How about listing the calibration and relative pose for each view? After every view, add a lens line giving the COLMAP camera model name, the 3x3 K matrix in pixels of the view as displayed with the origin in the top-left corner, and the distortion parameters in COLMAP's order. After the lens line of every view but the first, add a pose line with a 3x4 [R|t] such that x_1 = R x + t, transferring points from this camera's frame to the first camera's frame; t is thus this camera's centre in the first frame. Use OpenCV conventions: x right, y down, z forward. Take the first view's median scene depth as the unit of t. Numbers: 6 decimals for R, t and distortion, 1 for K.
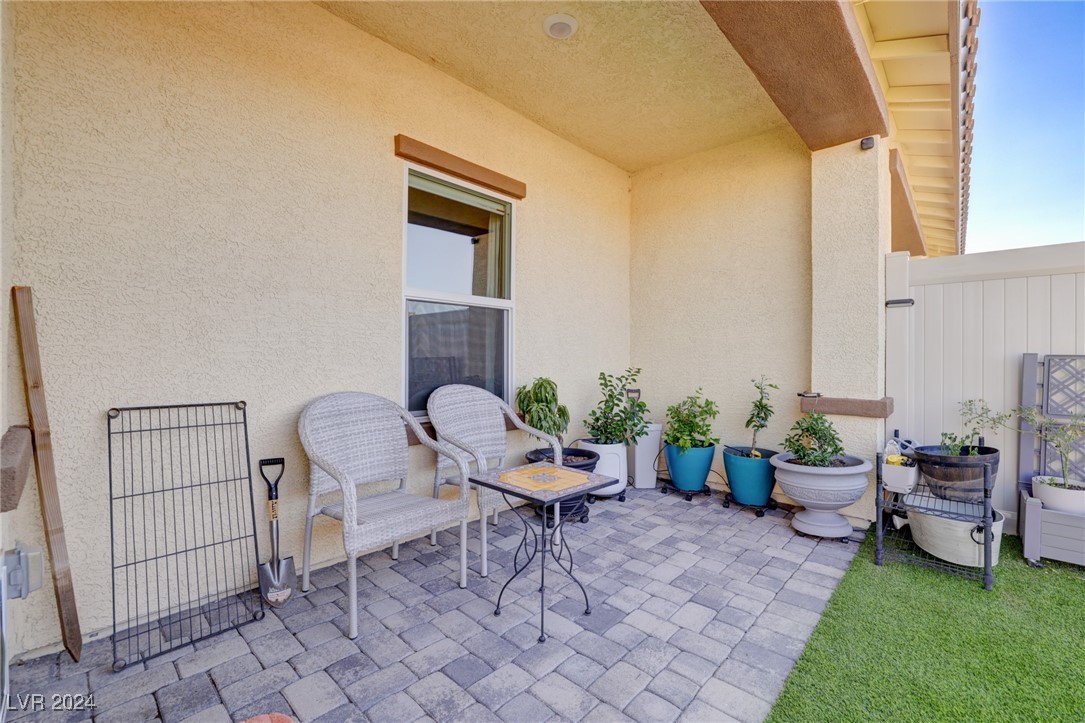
lens RADIAL K [[468.8, 0, 544.0], [0, 468.8, 358.8], [0, 0, 1]] dist [-0.040954, 0.016488]
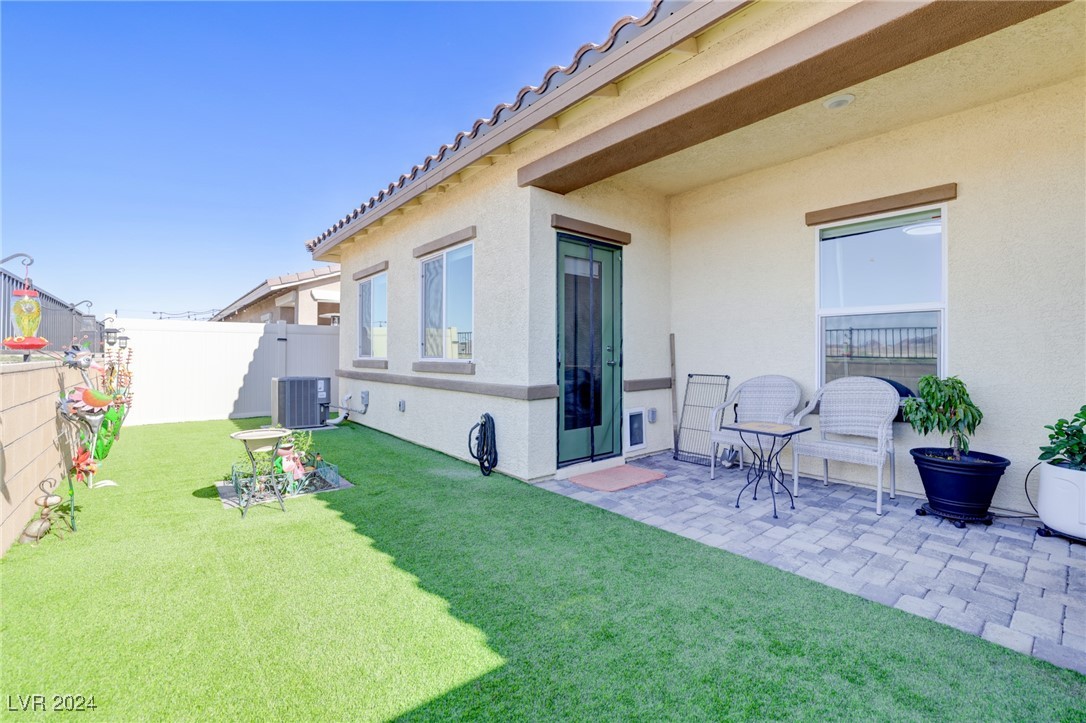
lens RADIAL K [[469.2, 0, 544.5], [0, 469.2, 358.8], [0, 0, 1]] dist [-0.040954, 0.016488]
pose [[-0.126942, 0.006915, -0.991886, 1.582319], [-0.004351, 0.999962, 0.007528, -0.000524], [0.991901, 0.005272, -0.126908, 0.375298]]
